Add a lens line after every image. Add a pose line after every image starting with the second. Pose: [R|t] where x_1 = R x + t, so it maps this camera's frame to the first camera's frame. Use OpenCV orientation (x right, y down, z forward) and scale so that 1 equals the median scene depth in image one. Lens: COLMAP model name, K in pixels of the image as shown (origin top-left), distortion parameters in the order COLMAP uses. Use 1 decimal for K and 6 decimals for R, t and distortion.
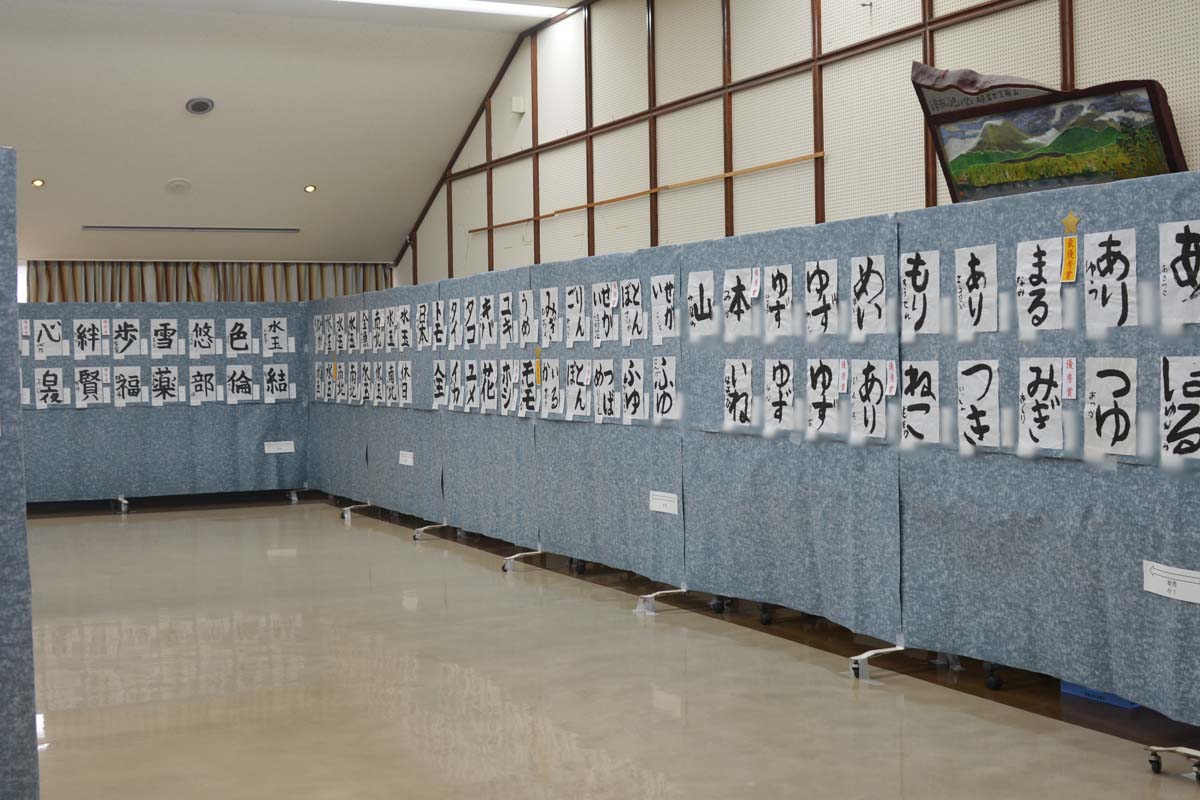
lens RADIAL K [[1498.1, 0, 598.2], [0, 1498.1, 399.9], [0, 0, 1]] dist [-0.122669, 0.000000]
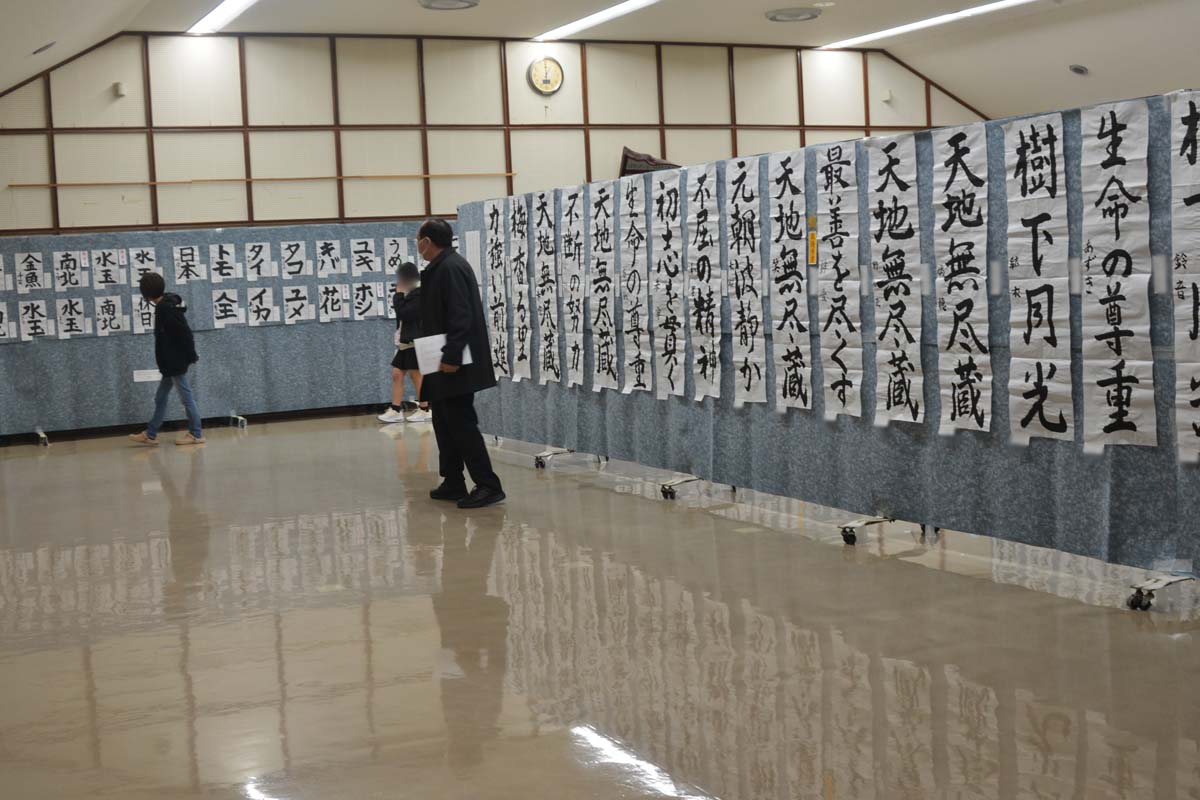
lens RADIAL K [[1498.1, 0, 592.1], [0, 1498.1, 399.1], [0, 0, 1]] dist [-0.122669, 0.000000]
pose [[0.000472, -0.067809, 0.997698, -1.855071], [0.076454, 0.994781, 0.067575, 0.006873], [-0.997073, 0.076246, 0.005653, 0.902443]]
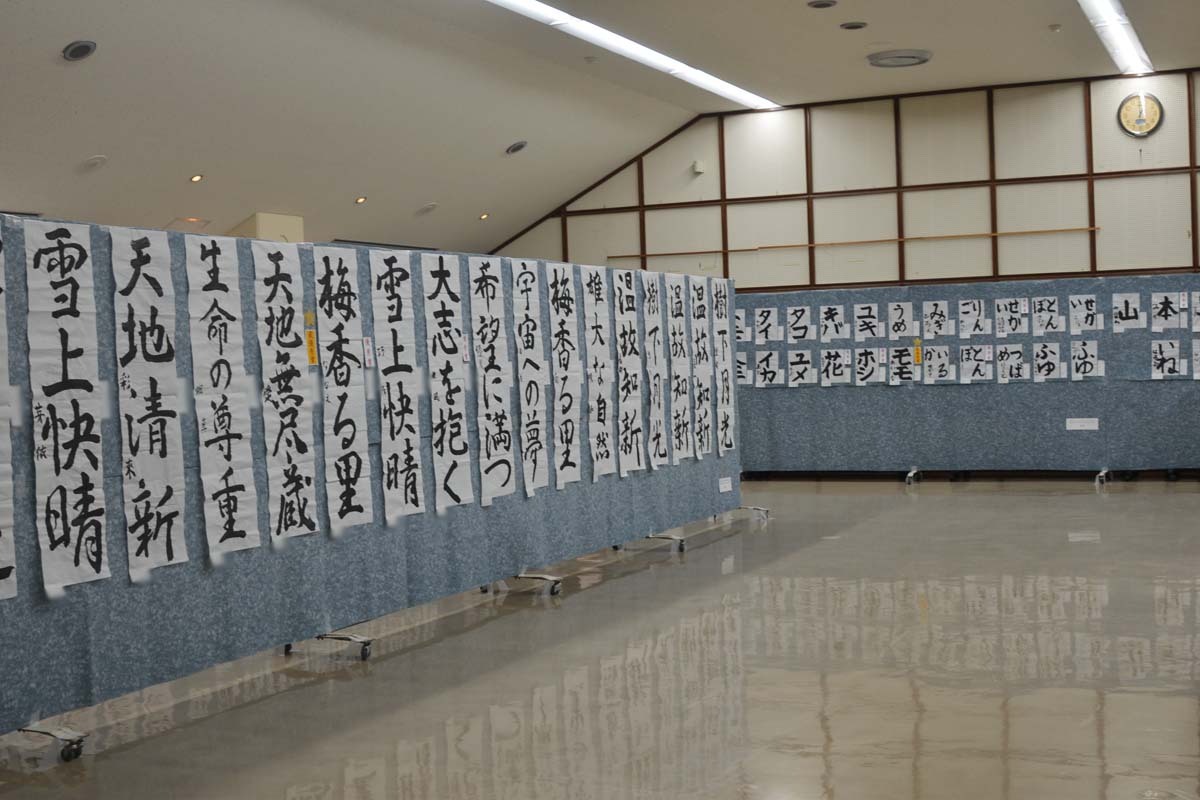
lens RADIAL K [[1498.1, 0, 600.8], [0, 1498.1, 399.3], [0, 0, 1]] dist [-0.122669, 0.000000]
pose [[0.779527, -0.025962, 0.625831, -1.418642], [0.037909, 0.999265, -0.005766, 0.026832], [-0.625221, 0.028219, 0.779938, -0.001771]]
